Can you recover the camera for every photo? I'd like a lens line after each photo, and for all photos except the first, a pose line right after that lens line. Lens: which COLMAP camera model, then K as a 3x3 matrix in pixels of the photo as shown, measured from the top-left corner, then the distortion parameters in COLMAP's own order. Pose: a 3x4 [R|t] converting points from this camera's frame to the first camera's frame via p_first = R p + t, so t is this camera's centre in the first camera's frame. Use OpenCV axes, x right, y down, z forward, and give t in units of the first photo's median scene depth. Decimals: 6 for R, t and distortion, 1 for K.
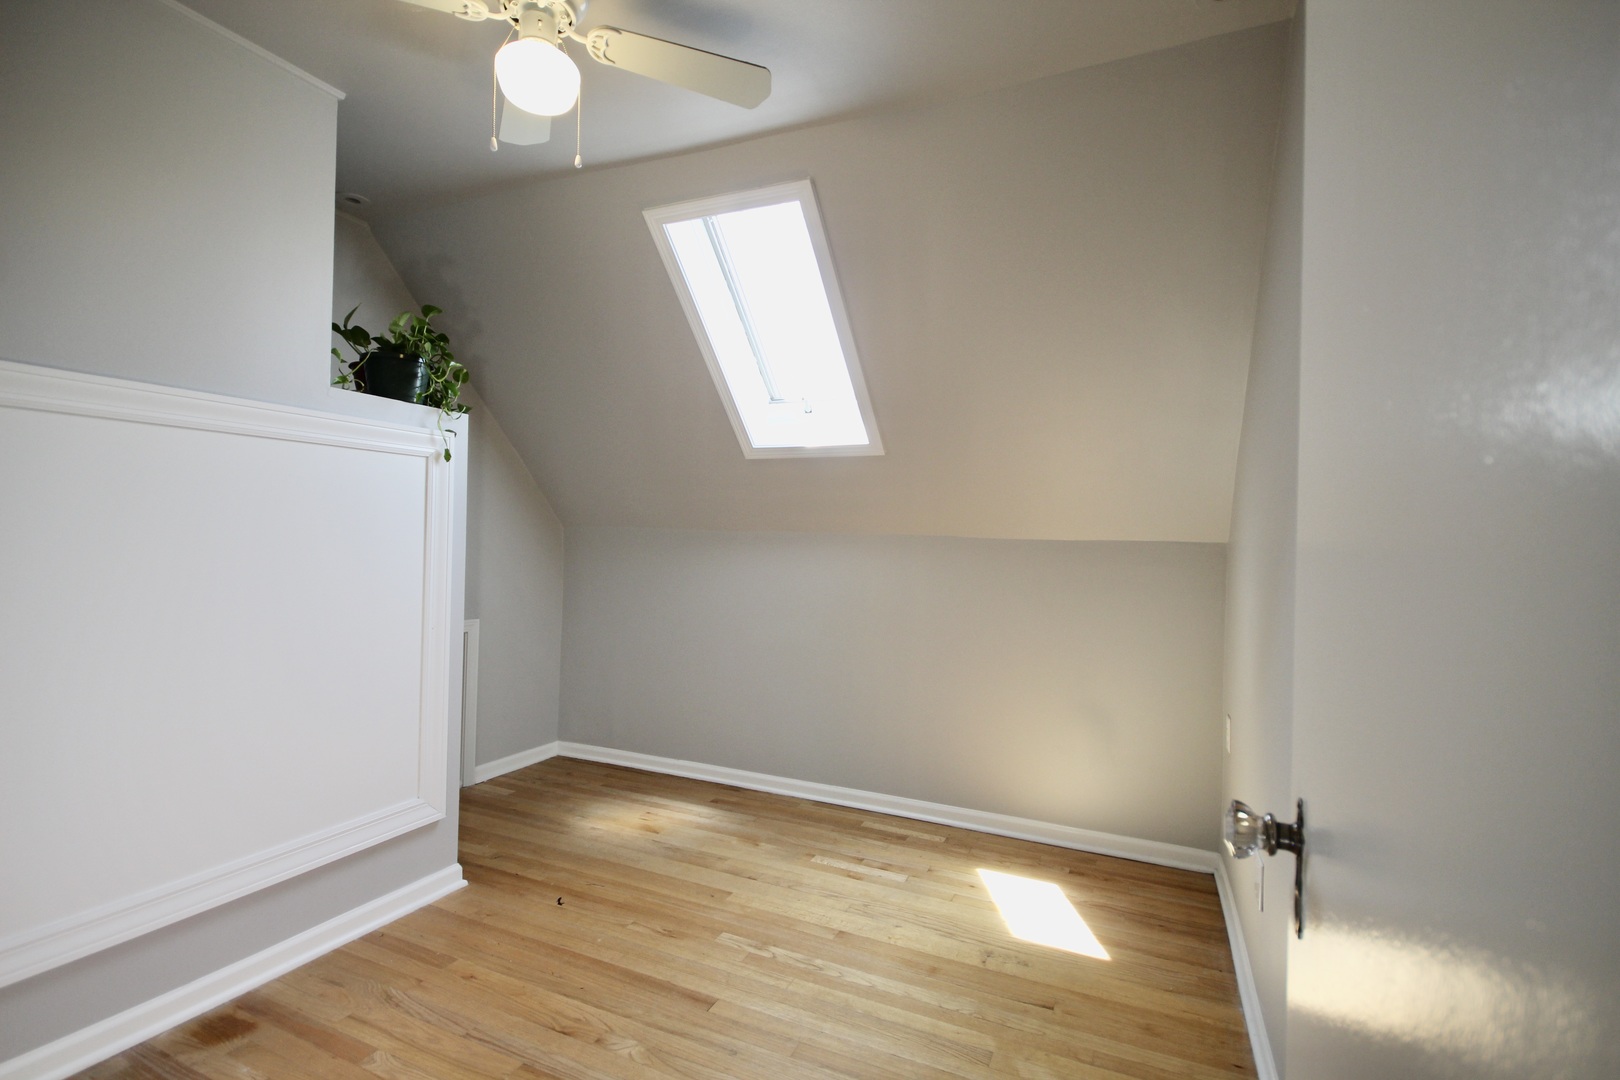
lens RADIAL K [[751.2, 0, 807.1], [0, 751.2, 534.0], [0, 0, 1]] dist [-0.001542, -0.000515]
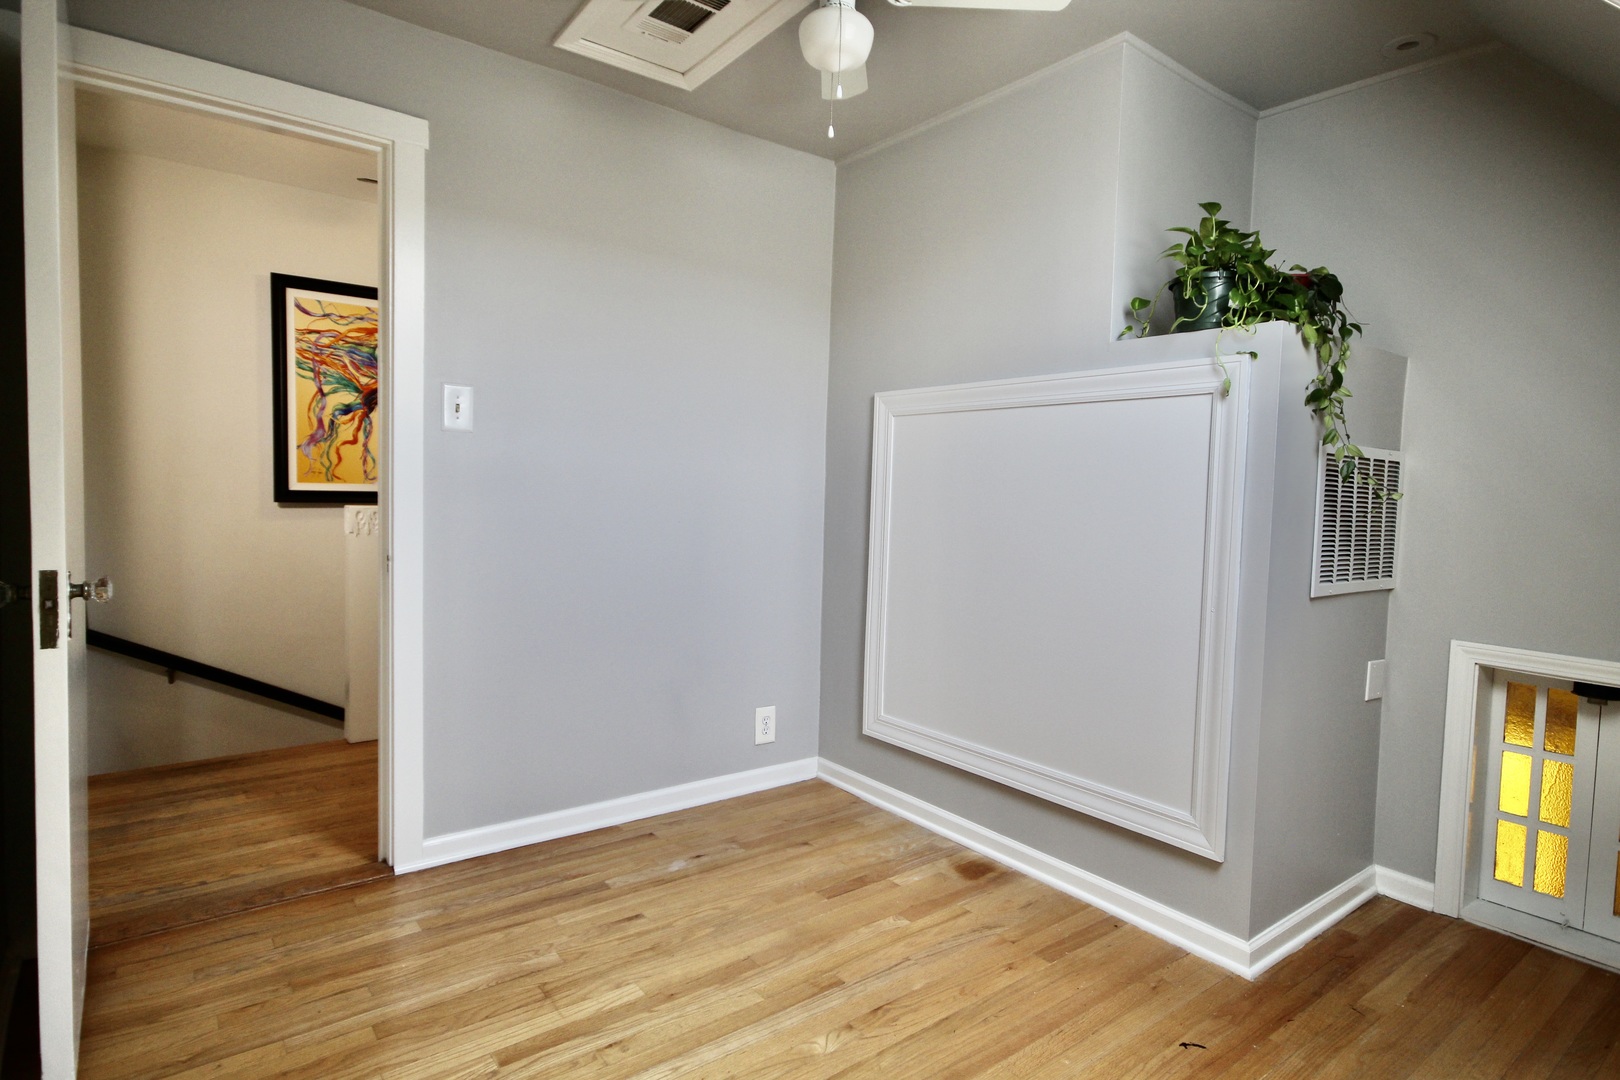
lens RADIAL K [[866.2, 0, 808.1], [0, 866.2, 541.2], [0, 0, 1]] dist [0.006473, 0.001807]
pose [[-0.468305, 0.025644, -0.883194, 0.573251], [-0.029150, 0.998586, 0.044451, 0.028235], [0.883086, 0.046562, -0.466896, 1.215097]]
